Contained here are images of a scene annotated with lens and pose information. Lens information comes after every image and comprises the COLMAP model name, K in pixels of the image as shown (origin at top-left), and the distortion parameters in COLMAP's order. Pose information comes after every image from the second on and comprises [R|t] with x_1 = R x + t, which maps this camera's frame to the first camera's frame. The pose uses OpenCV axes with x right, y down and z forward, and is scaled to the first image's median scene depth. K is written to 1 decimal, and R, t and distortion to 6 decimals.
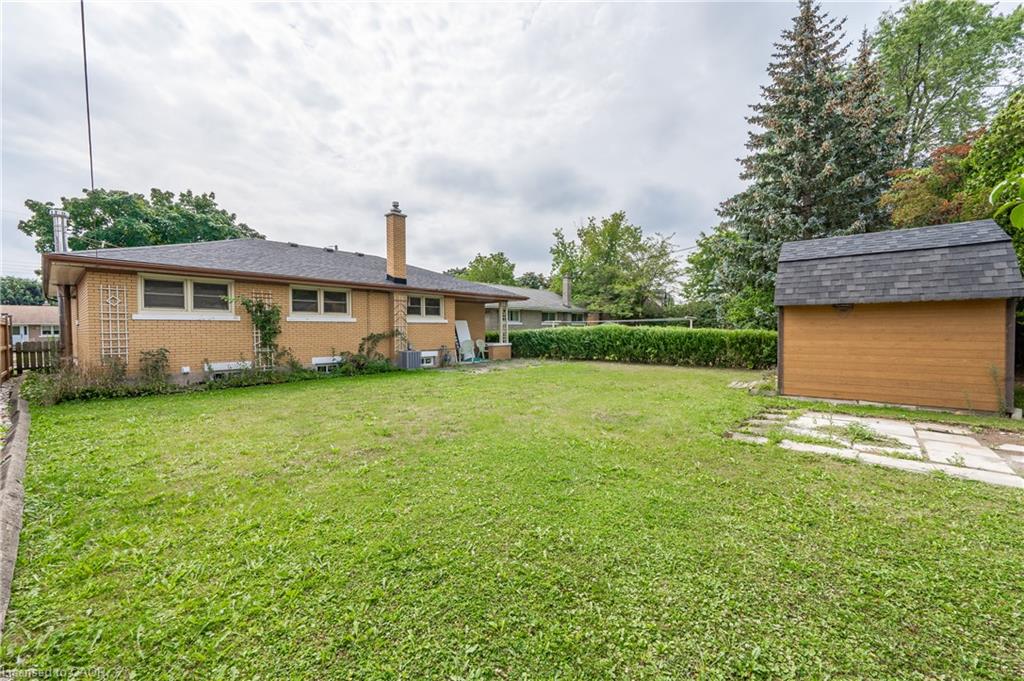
lens RADIAL K [[407.7, 0, 508.9], [0, 407.7, 337.5], [0, 0, 1]] dist [-0.001559, -0.000368]
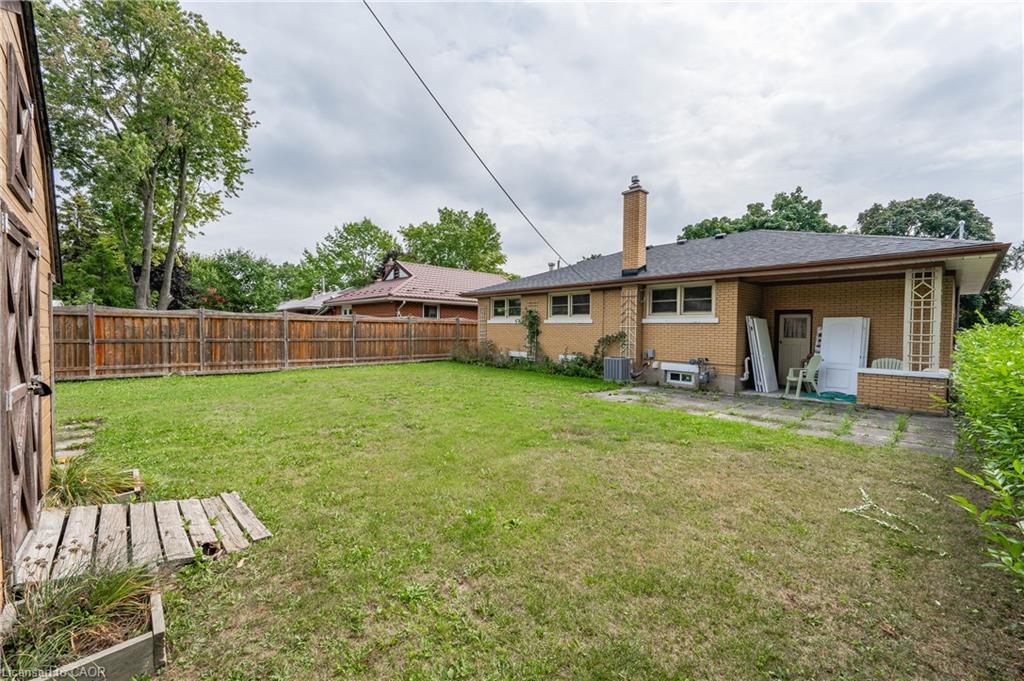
lens RADIAL K [[407.7, 0, 507.0], [0, 407.7, 340.7], [0, 0, 1]] dist [-0.001559, -0.000368]
pose [[-0.123697, 0.033331, -0.991760, 0.609486], [-0.031039, 0.998817, 0.037440, -0.025831], [0.991834, 0.035415, -0.122516, 0.900409]]
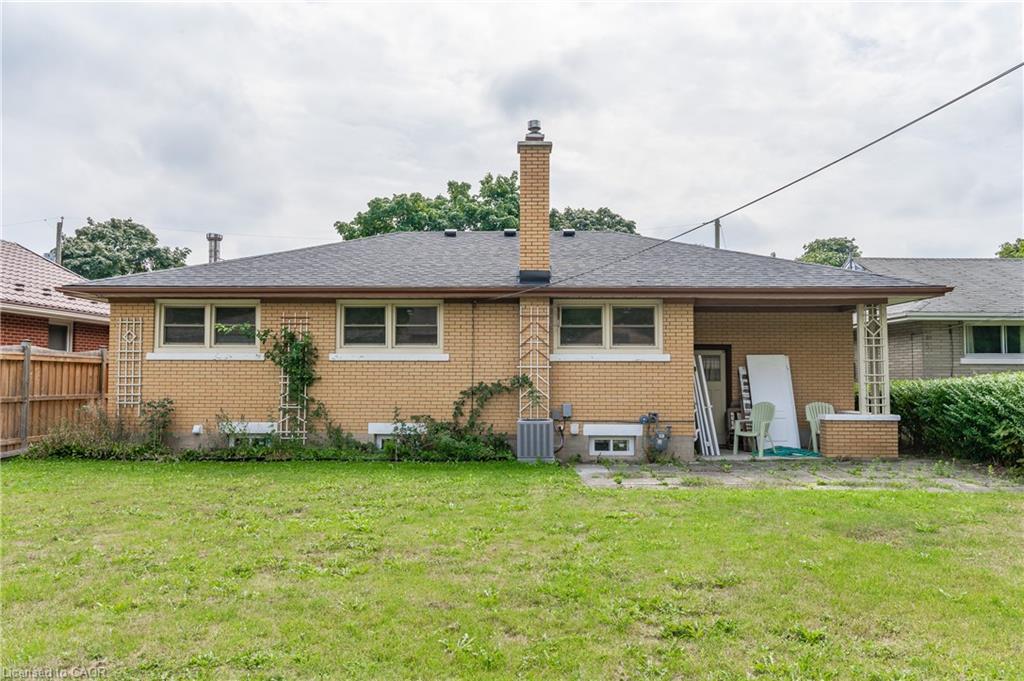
lens RADIAL K [[757.2, 0, 506.8], [0, 757.2, 336.5], [0, 0, 1]] dist [-0.008281, 0.001202]
pose [[0.636835, -0.034322, -0.770236, 0.432248], [-0.021818, 0.997806, -0.062502, -0.009186], [0.770692, 0.056609, 0.634689, 0.417729]]
